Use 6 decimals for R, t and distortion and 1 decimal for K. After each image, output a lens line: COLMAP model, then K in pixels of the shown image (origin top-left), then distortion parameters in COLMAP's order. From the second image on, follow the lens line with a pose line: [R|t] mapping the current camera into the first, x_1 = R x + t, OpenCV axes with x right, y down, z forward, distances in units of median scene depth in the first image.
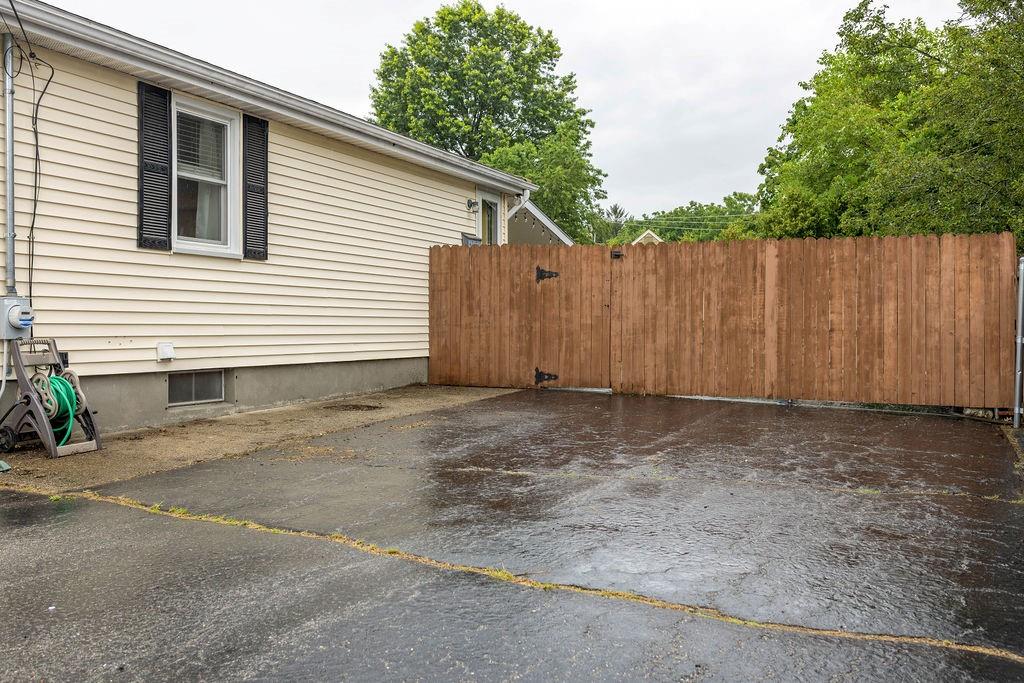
lens RADIAL K [[975.4, 0, 515.0], [0, 975.4, 306.2], [0, 0, 1]] dist [0.012364, 0.009250]
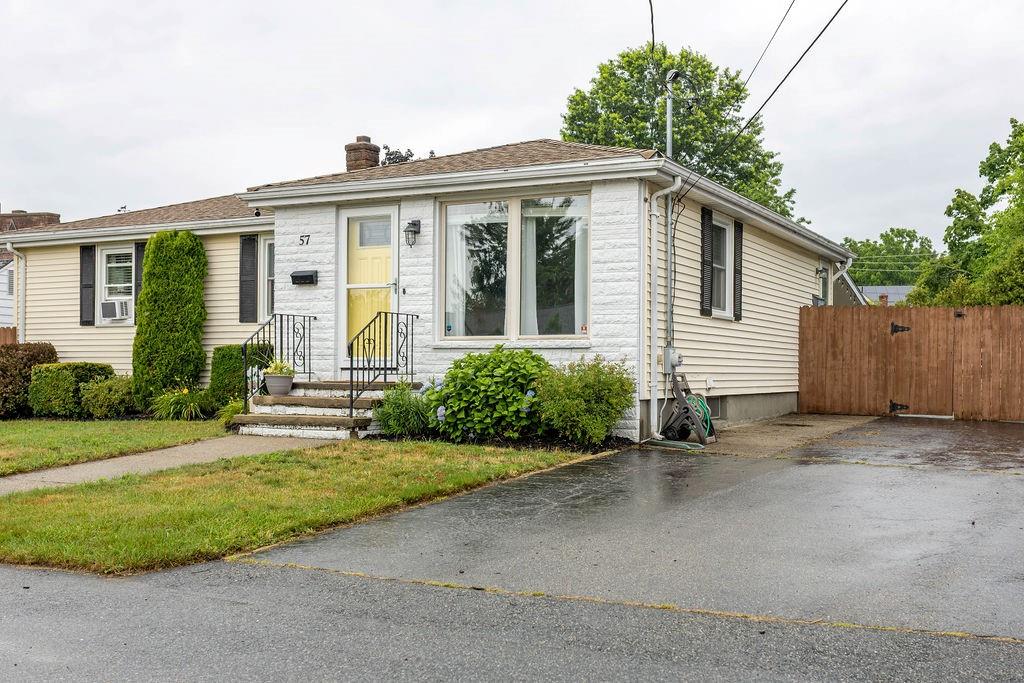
lens RADIAL K [[1082.4, 0, 572.0], [0, 1082.4, 373.6], [0, 0, 1]] dist [0.005465, -0.000748]
pose [[0.998965, 0.004326, -0.045281, -0.274264], [-0.003318, 0.999745, 0.022326, -0.002808], [0.045366, -0.022153, 0.998725, -0.379611]]
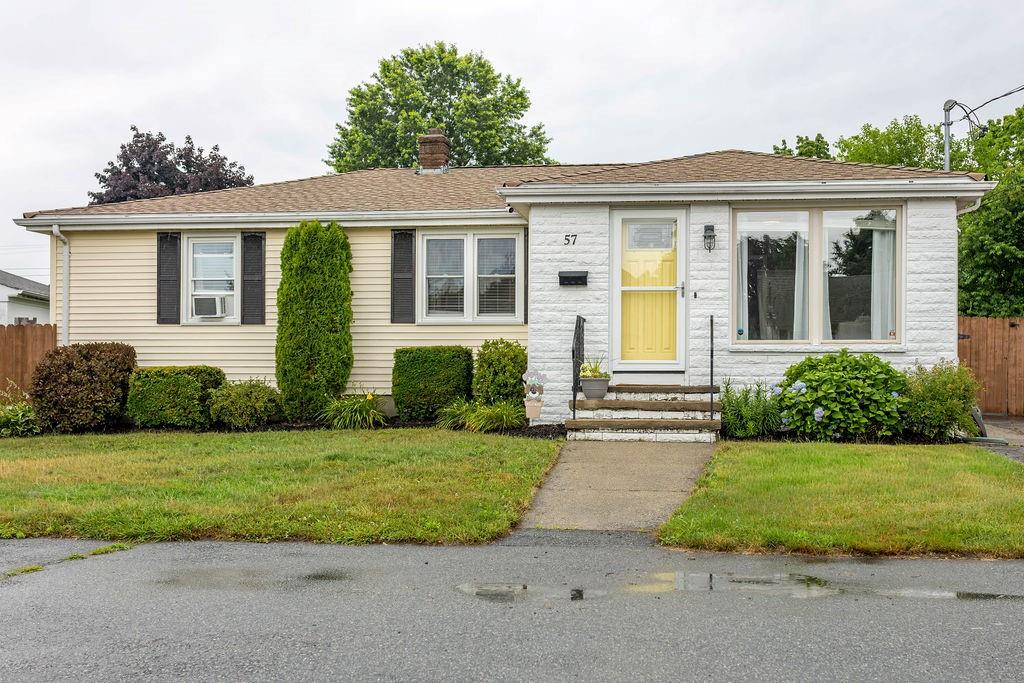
lens RADIAL K [[1095.3, 0, 582.4], [0, 1095.3, 376.0], [0, 0, 1]] dist [0.003769, 0.003494]
pose [[0.955600, 0.001907, 0.294660, -0.809267], [-0.007450, 0.999816, 0.017691, 0.001632], [-0.294572, -0.019100, 0.955438, -0.337103]]
